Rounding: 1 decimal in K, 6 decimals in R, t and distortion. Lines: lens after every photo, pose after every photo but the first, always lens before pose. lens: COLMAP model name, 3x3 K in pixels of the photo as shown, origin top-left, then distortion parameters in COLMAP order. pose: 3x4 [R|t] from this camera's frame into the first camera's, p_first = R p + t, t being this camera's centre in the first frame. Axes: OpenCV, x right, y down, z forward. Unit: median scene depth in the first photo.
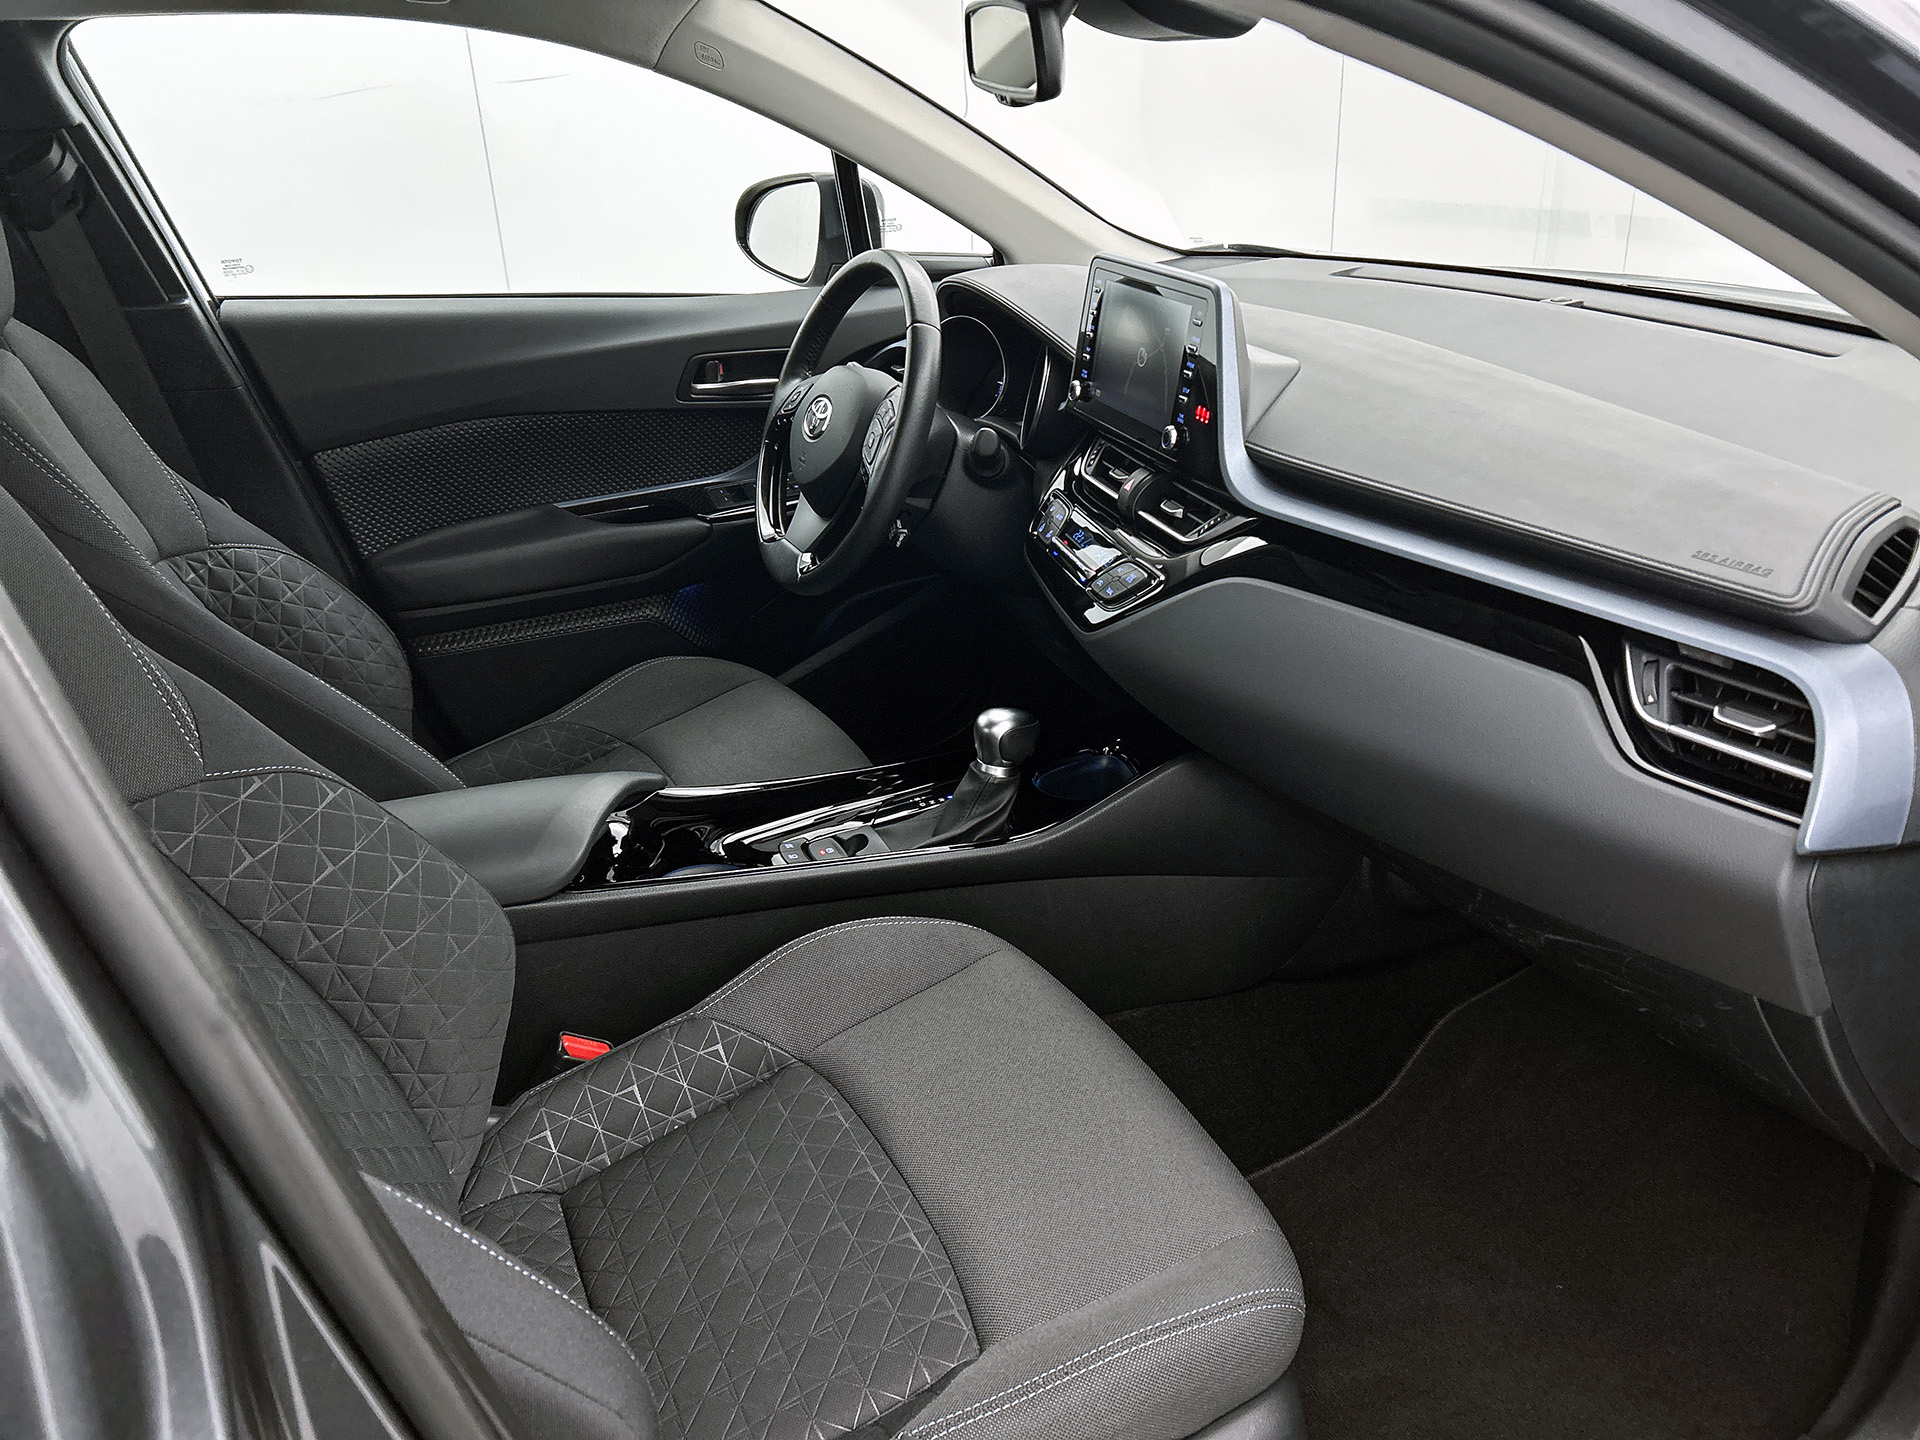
lens RADIAL K [[1444.8, 0, 960.0], [0, 1444.8, 720.0], [0, 0, 1]] dist [0.063488, -0.080119]
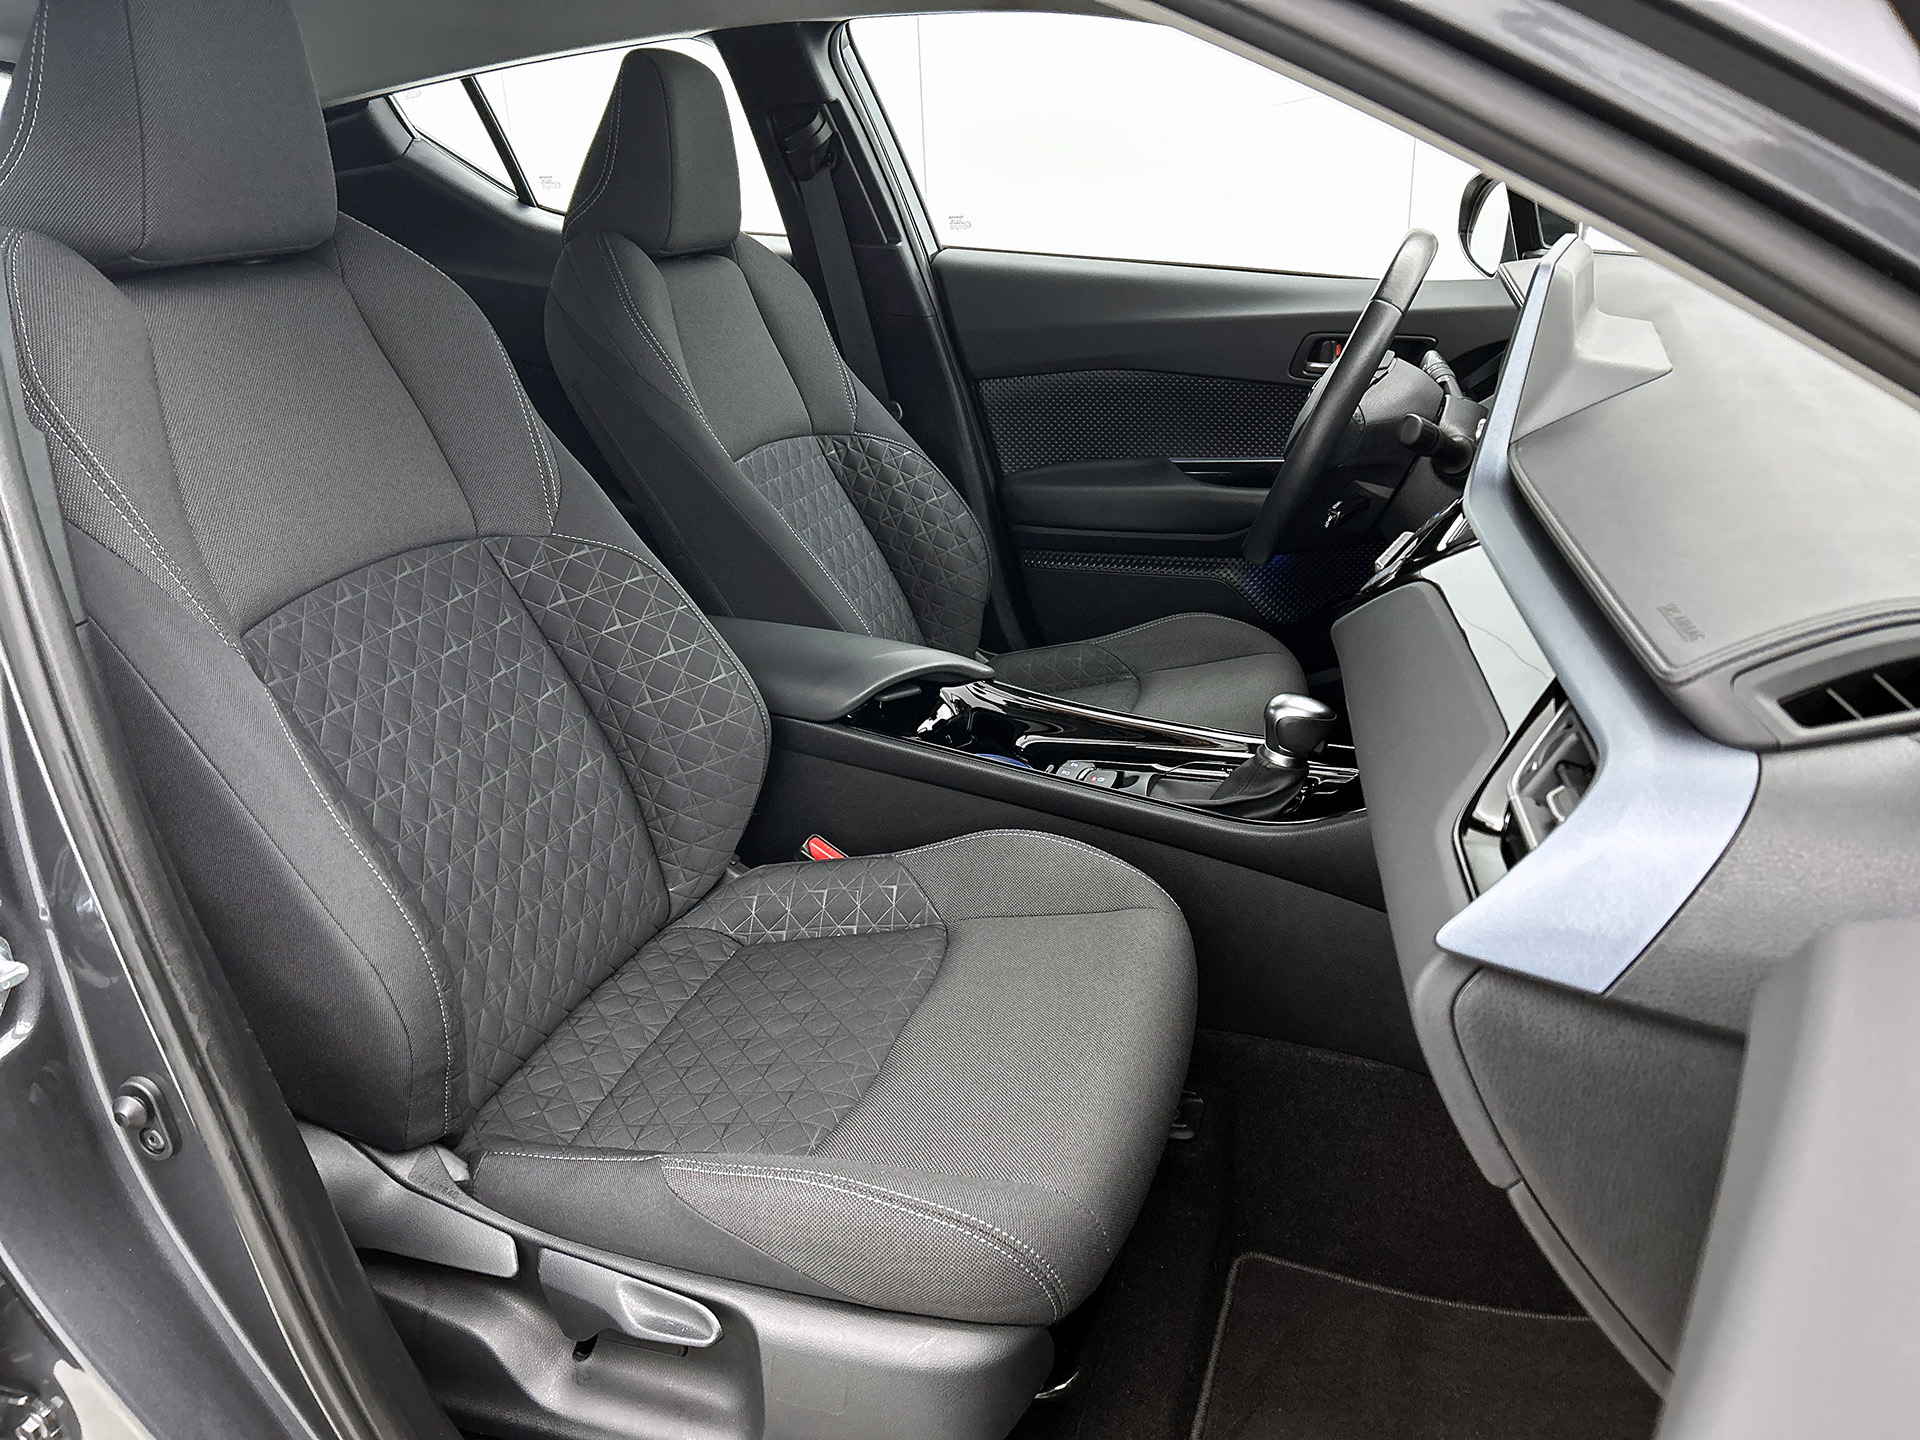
lens RADIAL K [[1444.8, 0, 960.0], [0, 1444.8, 720.0], [0, 0, 1]] dist [0.063488, -0.080119]
pose [[0.728767, 0.265495, -0.631198, 0.433197], [-0.275122, 0.957631, 0.085150, -0.011264], [0.627062, 0.111602, 0.770934, 0.102914]]
